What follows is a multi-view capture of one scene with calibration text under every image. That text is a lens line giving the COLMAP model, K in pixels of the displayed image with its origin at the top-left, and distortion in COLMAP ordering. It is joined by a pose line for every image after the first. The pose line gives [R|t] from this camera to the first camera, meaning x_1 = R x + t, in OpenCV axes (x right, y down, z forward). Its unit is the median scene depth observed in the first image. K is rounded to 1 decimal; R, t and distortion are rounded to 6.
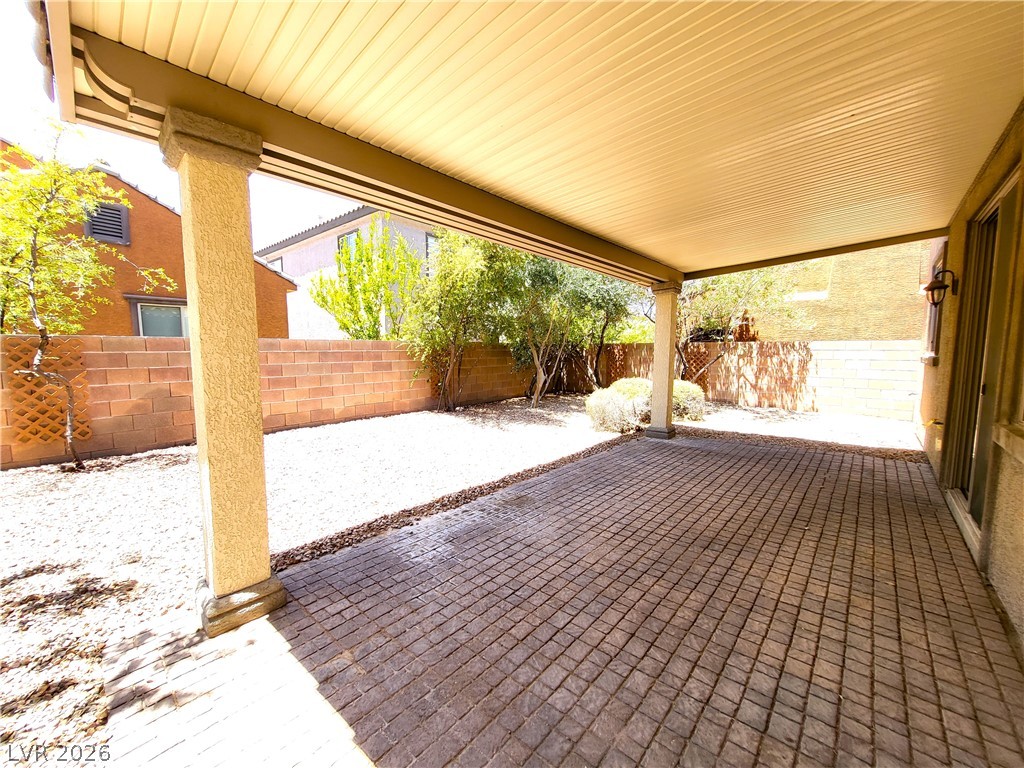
lens RADIAL K [[402.4, 0, 506.1], [0, 402.4, 393.0], [0, 0, 1]] dist [-0.001689, -0.001196]
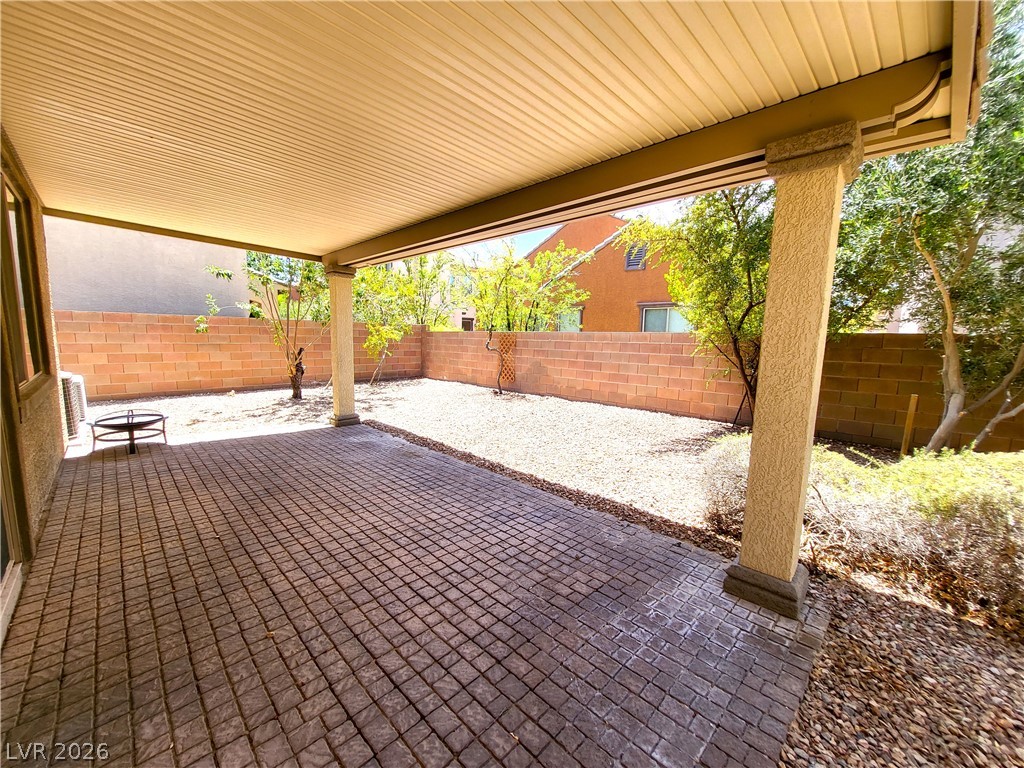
lens RADIAL K [[402.4, 0, 511.3], [0, 402.4, 394.8], [0, 0, 1]] dist [-0.001689, -0.001196]
pose [[-0.050014, 0.141891, -0.988618, 1.114107], [-0.125101, 0.981171, 0.147151, -0.136253], [0.990883, 0.131037, -0.031321, 1.170293]]
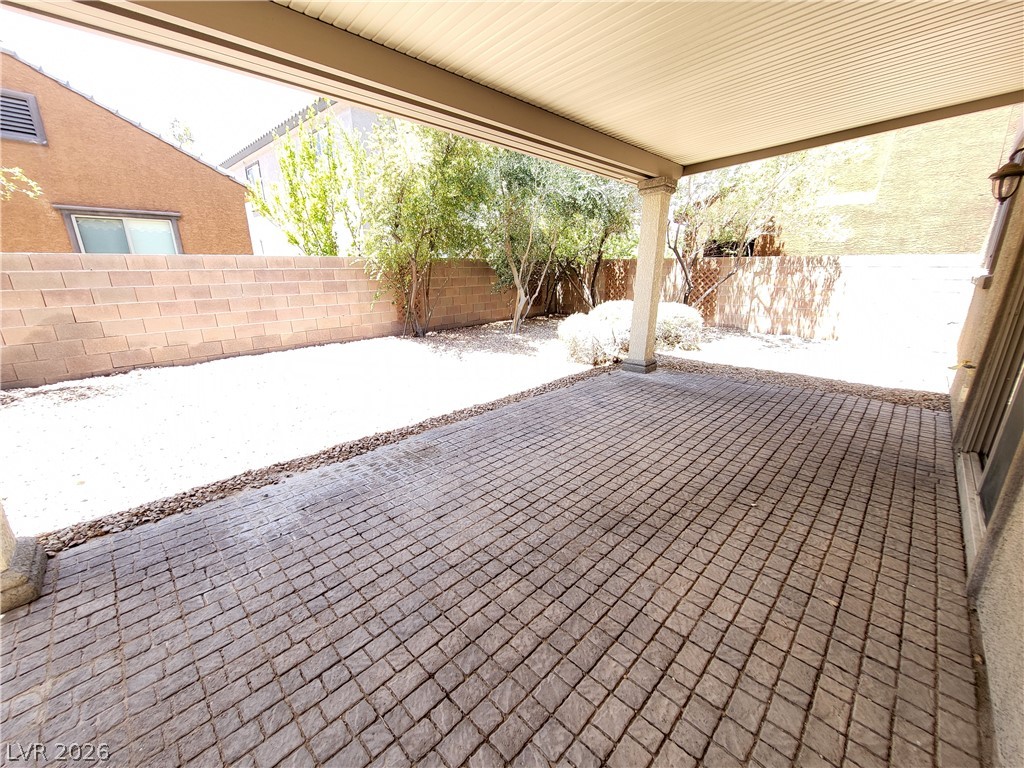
lens RADIAL K [[402.4, 0, 505.8], [0, 402.4, 390.7], [0, 0, 1]] dist [-0.001689, -0.001196]
pose [[0.998418, 0.014103, -0.054432, 0.219222], [-0.003439, 0.981538, 0.191238, -0.020256], [0.056124, -0.190749, 0.980033, 0.178757]]
